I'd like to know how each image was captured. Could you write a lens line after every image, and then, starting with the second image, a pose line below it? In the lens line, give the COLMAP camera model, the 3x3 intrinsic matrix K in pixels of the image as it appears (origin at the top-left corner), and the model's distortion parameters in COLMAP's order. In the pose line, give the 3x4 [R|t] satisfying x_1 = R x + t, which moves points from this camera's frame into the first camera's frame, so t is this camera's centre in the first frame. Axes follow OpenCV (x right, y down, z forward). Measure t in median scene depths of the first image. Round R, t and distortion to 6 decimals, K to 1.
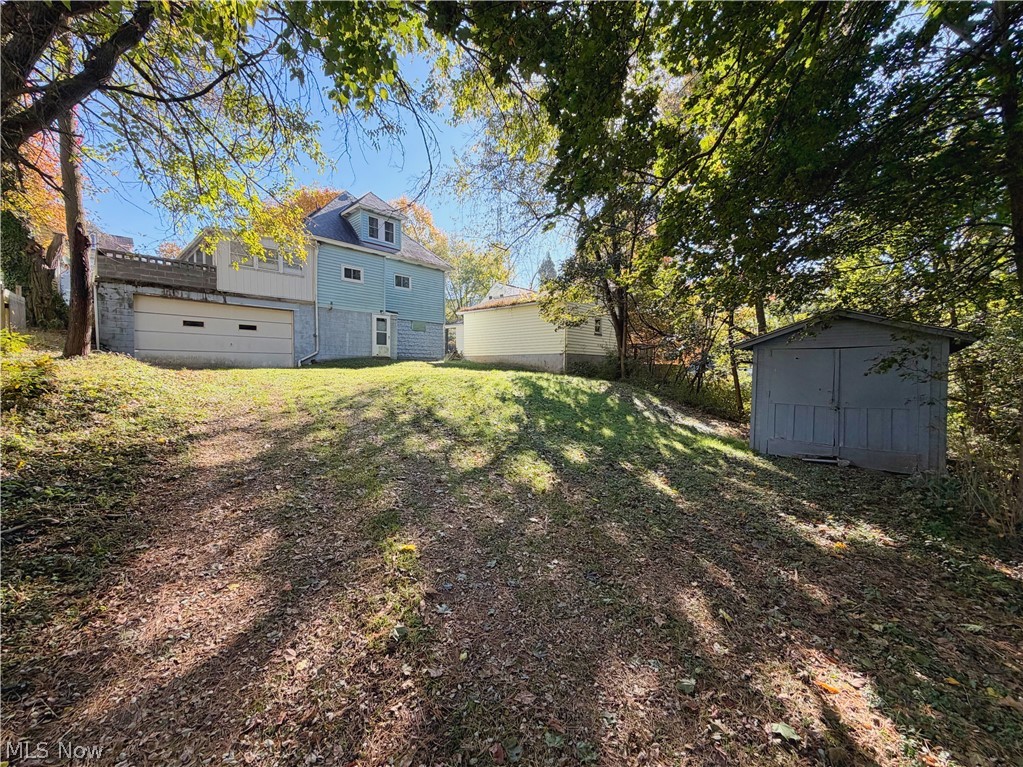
lens RADIAL K [[409.9, 0, 513.0], [0, 409.9, 381.4], [0, 0, 1]] dist [0.000299, 0.000025]
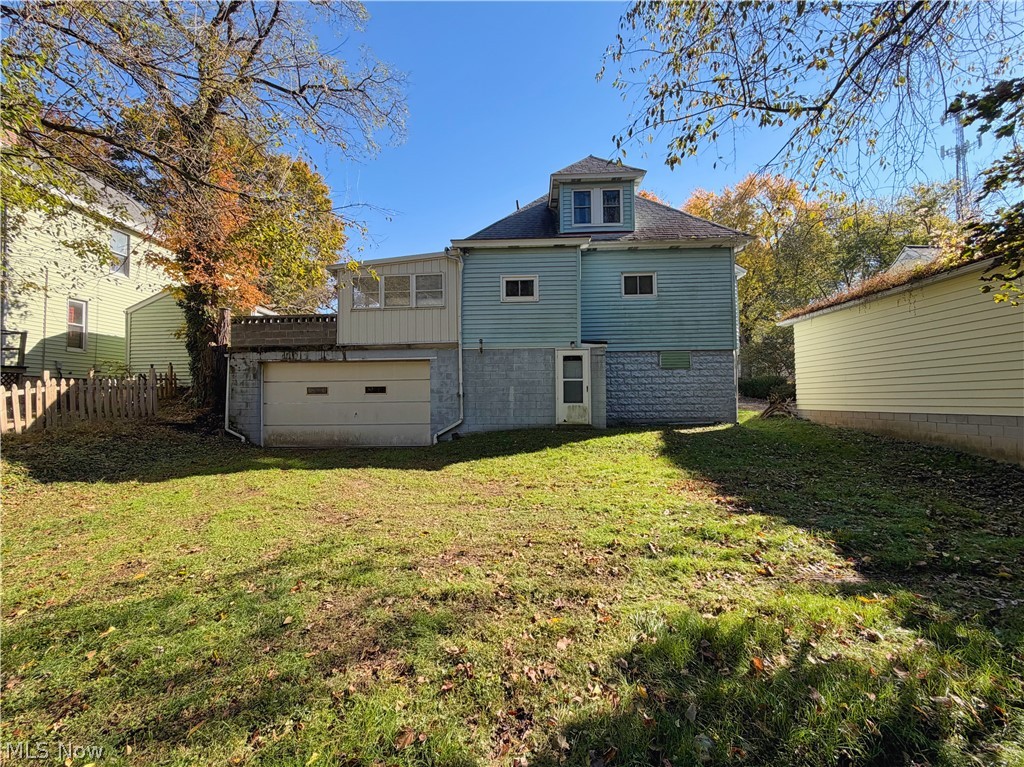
lens RADIAL K [[417.5, 0, 513.8], [0, 417.5, 385.7], [0, 0, 1]] dist [0.000145, 0.000064]
pose [[0.639833, -0.034749, -0.767728, 0.074145], [-0.009171, 0.998561, -0.052841, -0.094690], [0.768460, 0.040851, 0.638593, 0.663053]]
